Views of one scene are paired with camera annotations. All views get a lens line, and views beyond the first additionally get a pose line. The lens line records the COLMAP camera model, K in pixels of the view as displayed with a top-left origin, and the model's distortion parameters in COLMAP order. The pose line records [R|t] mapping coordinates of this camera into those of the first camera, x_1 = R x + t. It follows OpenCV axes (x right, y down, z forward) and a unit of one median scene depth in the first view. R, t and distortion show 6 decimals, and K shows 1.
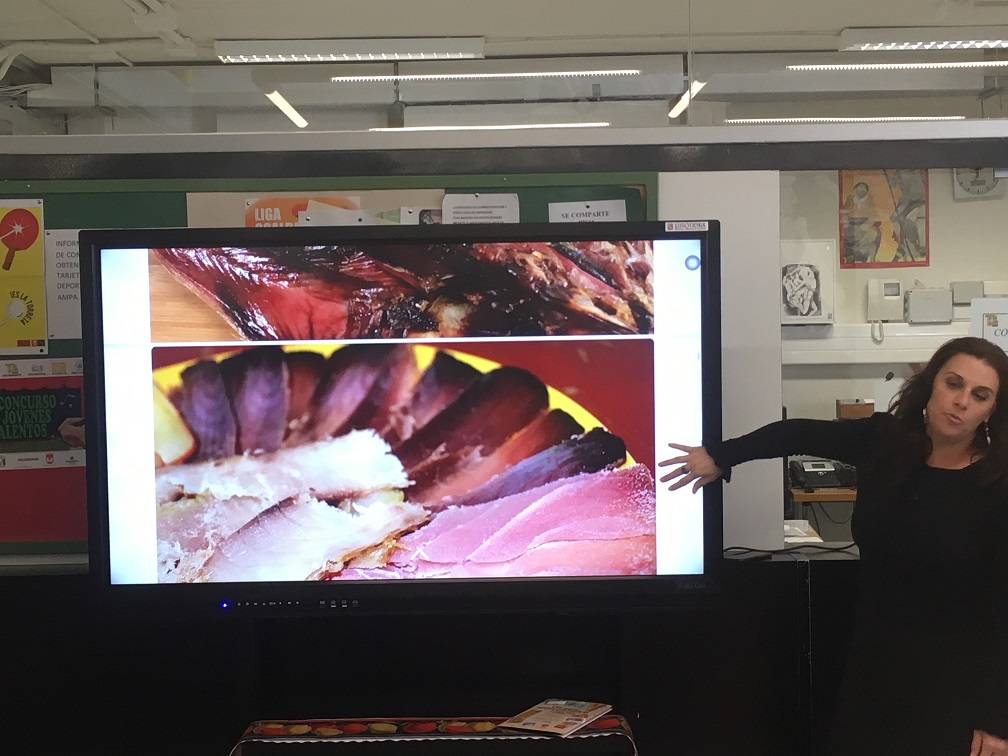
lens RADIAL K [[1636.6, 0, 504.0], [0, 1636.6, 378.0], [0, 0, 1]] dist [0.058960, 0.000048]
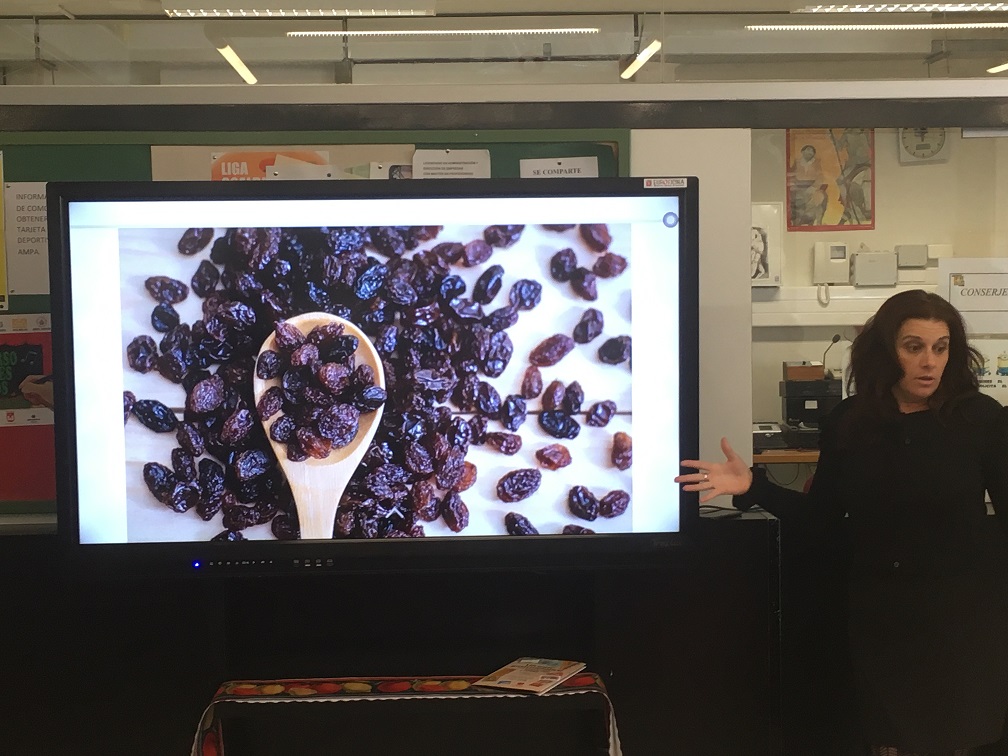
lens RADIAL K [[1636.6, 0, 504.0], [0, 1636.6, 378.0], [0, 0, 1]] dist [0.058960, 0.000048]
pose [[0.998956, 0.001730, 0.045652, -0.027257], [-0.002701, 0.999771, 0.021218, 0.004263], [-0.045605, -0.021319, 0.998732, 0.007743]]
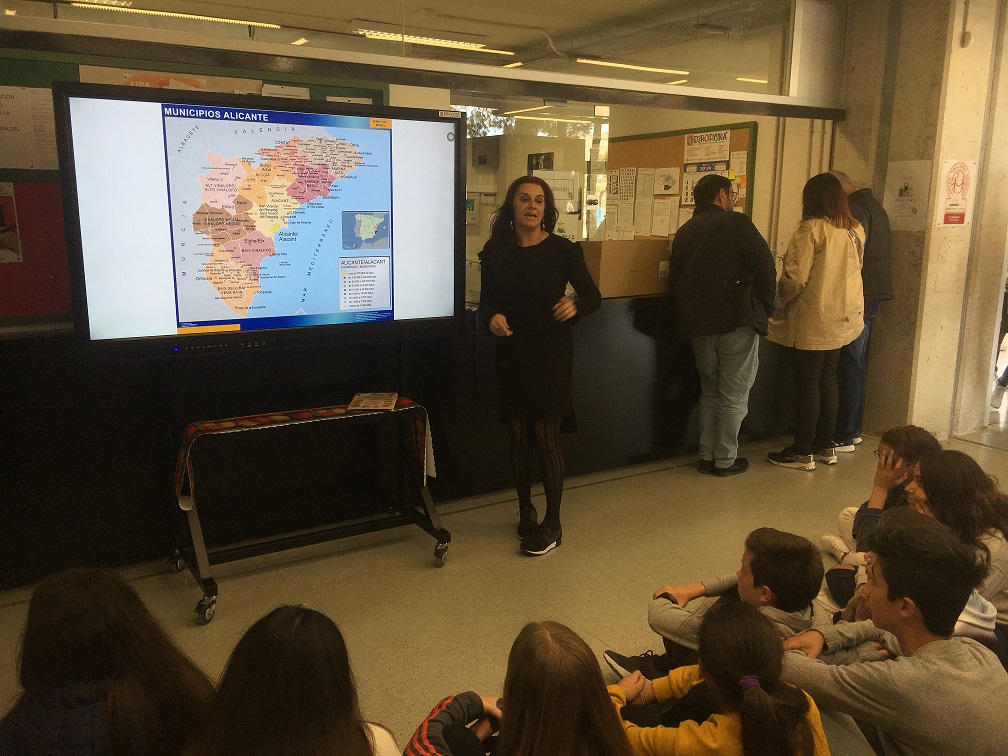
lens RADIAL K [[859.5, 0, 504.0], [0, 859.5, 378.0], [0, 0, 1]] dist [0.096592, -0.134092]
pose [[0.849483, -0.082196, 0.521173, -0.294411], [-0.001433, 0.987428, 0.158065, 0.032581], [-0.527613, -0.135020, 0.838686, 0.144328]]
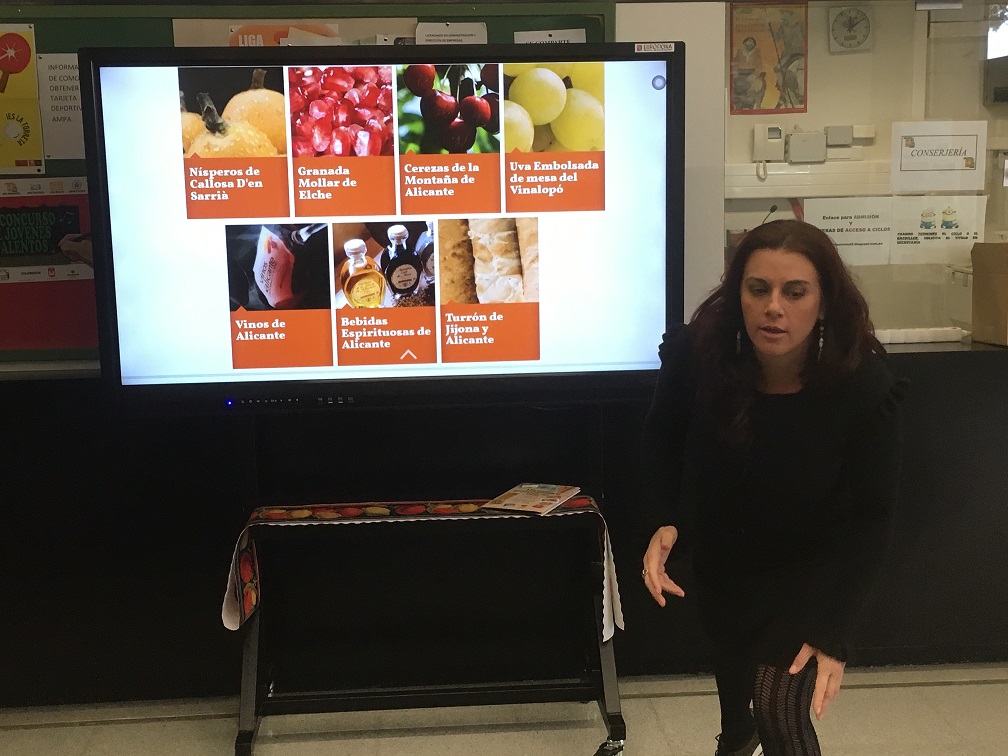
lens RADIAL K [[1384.2, 0, 504.0], [0, 1384.2, 378.0], [0, 0, 1]] dist [0.075762, -0.038840]
pose [[0.997224, -0.013187, 0.073284, -0.049446], [0.005287, 0.994249, 0.106958, 0.021775], [-0.074273, -0.106274, 0.991559, 0.067763]]
